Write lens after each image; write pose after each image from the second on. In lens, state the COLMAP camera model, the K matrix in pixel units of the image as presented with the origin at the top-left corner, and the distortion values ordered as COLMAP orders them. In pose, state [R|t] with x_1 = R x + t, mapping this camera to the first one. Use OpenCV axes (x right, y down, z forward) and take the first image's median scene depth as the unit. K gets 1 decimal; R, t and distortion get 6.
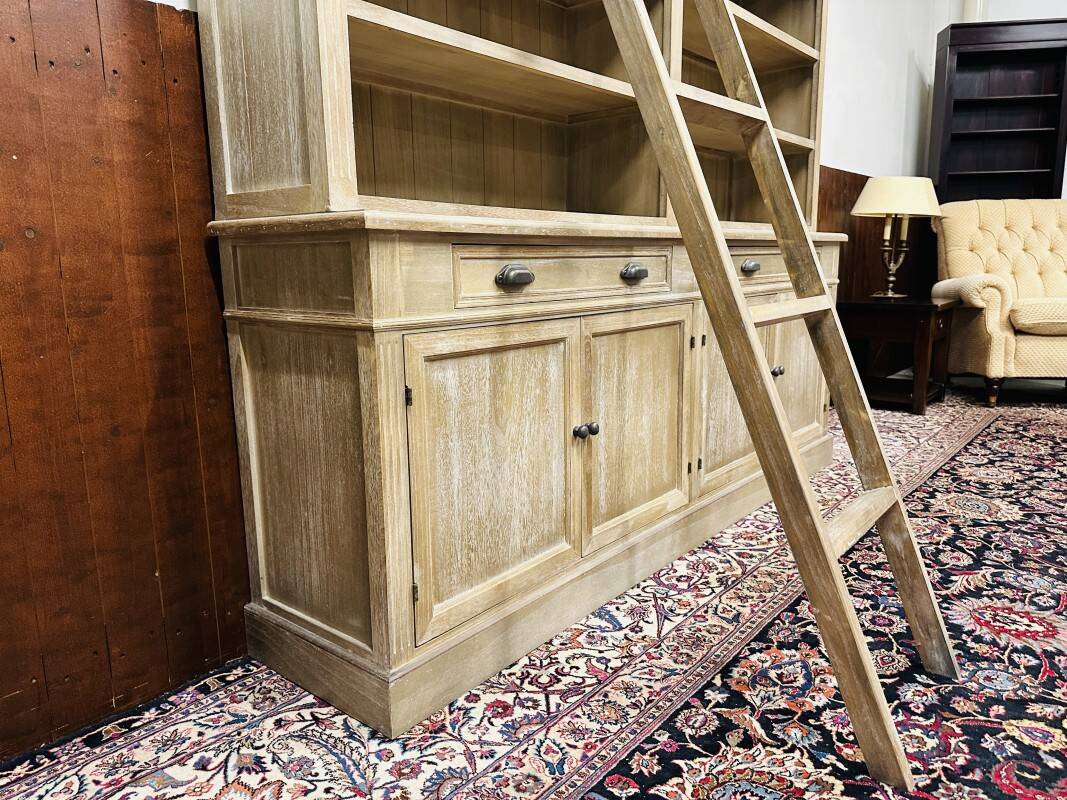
lens RADIAL K [[753.6, 0, 533.8], [0, 753.6, 409.8], [0, 0, 1]] dist [0.031093, -0.039540]
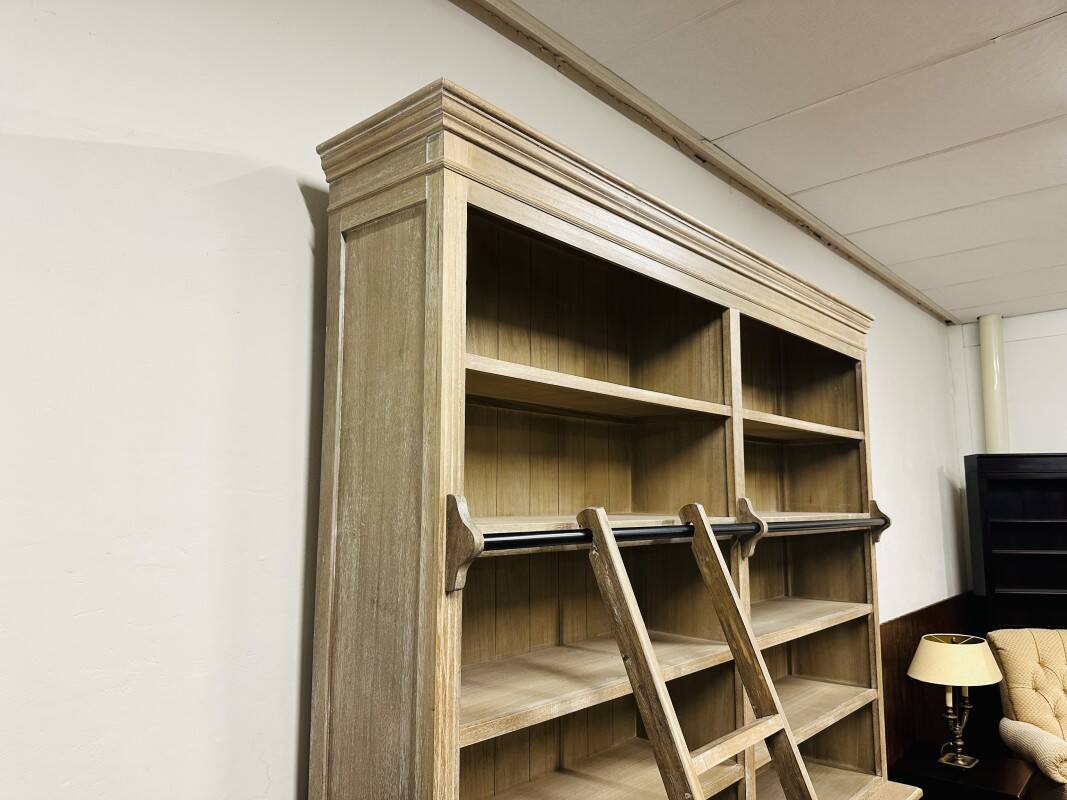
lens RADIAL K [[753.6, 0, 529.8], [0, 753.6, 401.8], [0, 0, 1]] dist [0.031093, -0.039540]
pose [[0.999074, 0.015243, -0.040235, -0.091773], [-0.027024, 0.949987, -0.311119, -0.697785], [0.033481, 0.311918, 0.949519, -0.144429]]
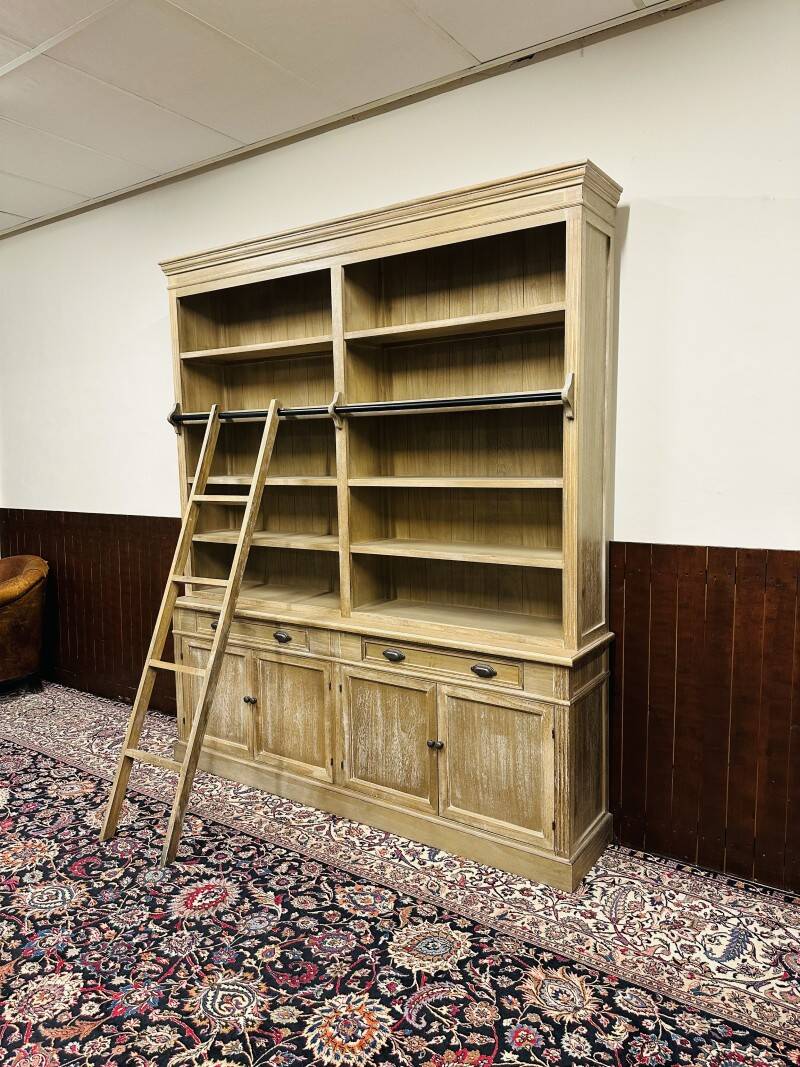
lens RADIAL K [[753.6, 0, 392.7], [0, 753.6, 523.8], [0, 0, 1]] dist [0.031093, -0.039540]
pose [[0.082420, 0.114147, -0.990039, 2.398590], [-0.172128, 0.980120, 0.098674, -0.827501], [0.981620, 0.162281, 0.100430, 1.179603]]
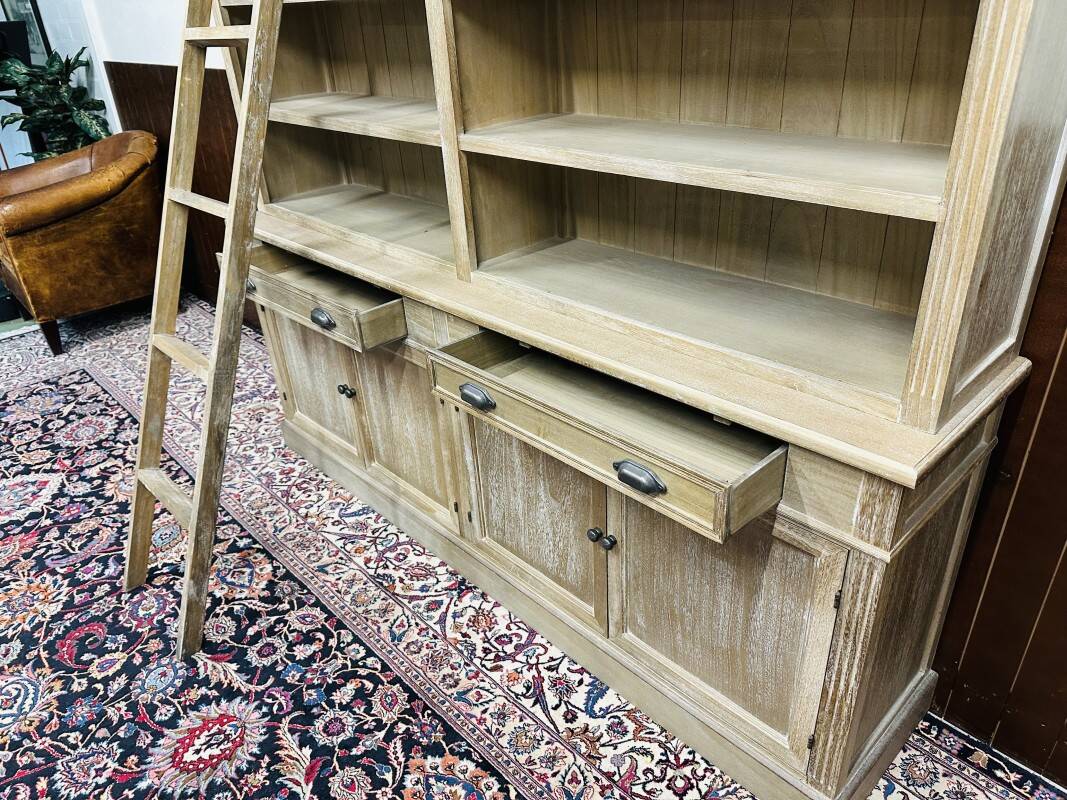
lens RADIAL K [[753.6, 0, 531.6], [0, 753.6, 408.6], [0, 0, 1]] dist [0.031093, -0.039540]
pose [[-0.124064, 0.504667, -0.854353, 1.327216], [-0.132272, 0.844910, 0.518296, -0.766966], [0.983419, 0.177309, -0.038070, 1.493725]]
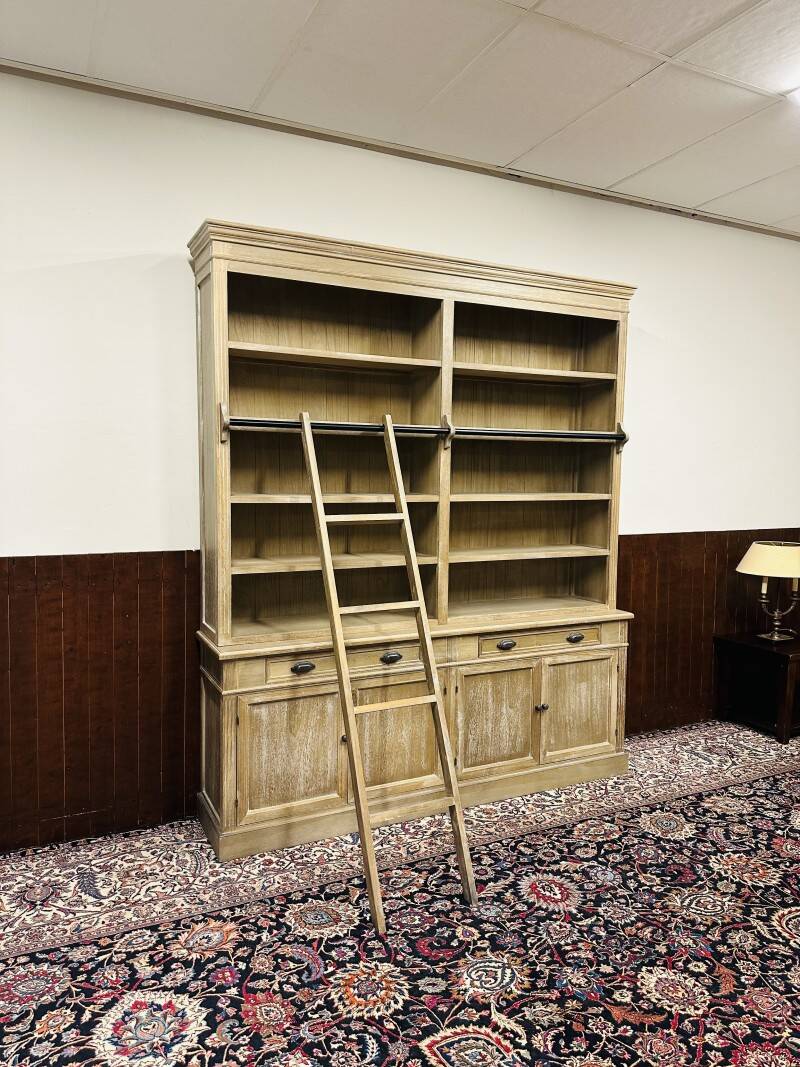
lens RADIAL K [[753.6, 0, 389.5], [0, 753.6, 526.4], [0, 0, 1]] dist [0.031093, -0.039540]
pose [[0.908646, 0.058390, -0.413466, 1.043234], [-0.105333, 0.990205, -0.091646, -0.389067], [0.404065, 0.126825, 0.905896, -0.932163]]
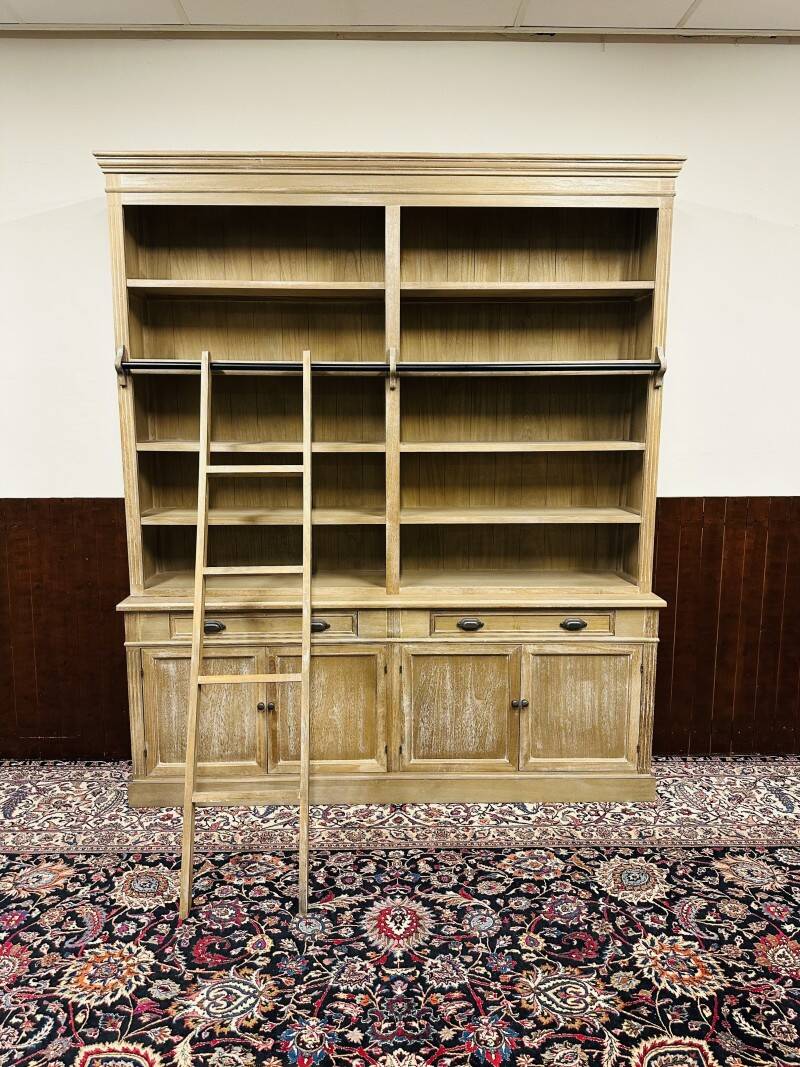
lens RADIAL K [[753.6, 0, 391.5], [0, 753.6, 532.7], [0, 0, 1]] dist [0.031093, -0.039540]
pose [[0.650303, 0.134719, -0.747634, 1.742177], [-0.155489, 0.986919, 0.042590, -0.569437], [0.743592, 0.088553, 0.662744, -0.063144]]
